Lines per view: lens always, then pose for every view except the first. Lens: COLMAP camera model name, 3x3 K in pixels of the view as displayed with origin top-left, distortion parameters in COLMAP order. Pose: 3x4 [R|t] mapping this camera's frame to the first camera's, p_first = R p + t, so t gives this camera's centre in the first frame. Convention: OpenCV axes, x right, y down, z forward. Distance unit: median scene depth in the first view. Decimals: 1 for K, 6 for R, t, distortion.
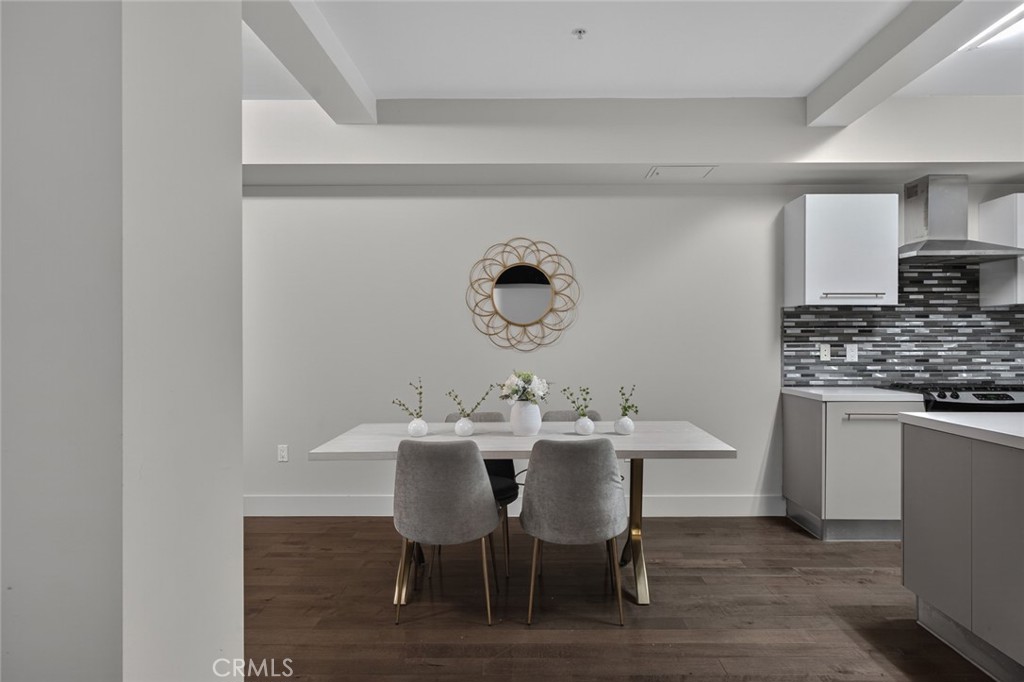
lens RADIAL K [[652.4, 0, 532.1], [0, 652.4, 343.5], [0, 0, 1]] dist [0.002552, -0.001060]
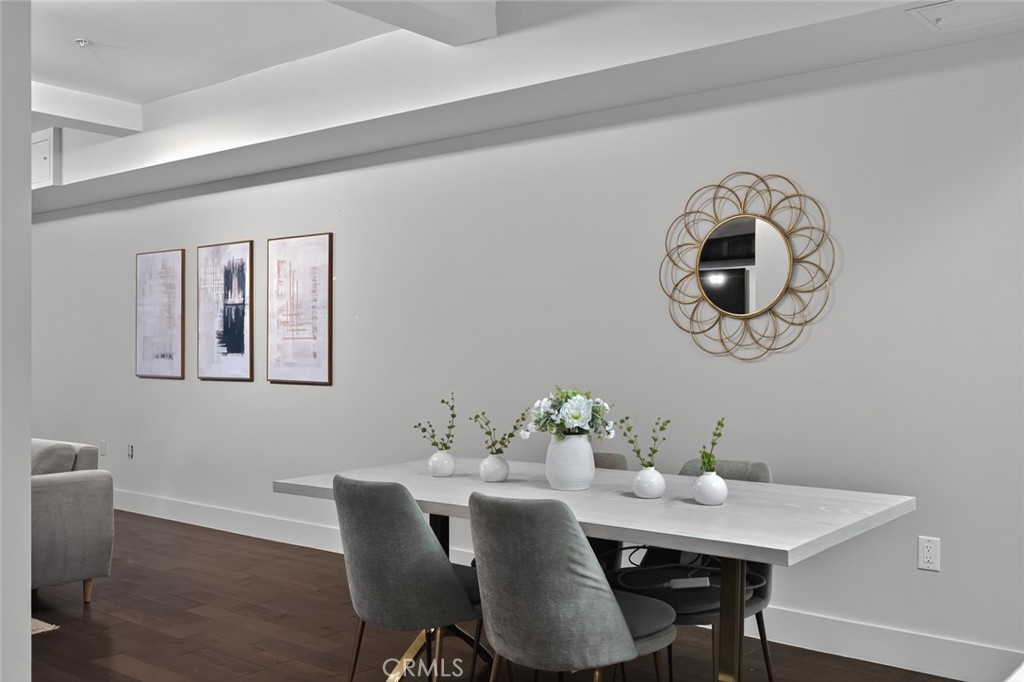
lens RADIAL K [[972.2, 0, 510.6], [0, 972.2, 359.1], [0, 0, 1]] dist [0.002316, 0.001479]
pose [[0.779901, 0.009368, -0.625832, 0.381351], [-0.006432, 0.999955, 0.006953, 0.005949], [0.625869, -0.001398, 0.779927, 0.164130]]
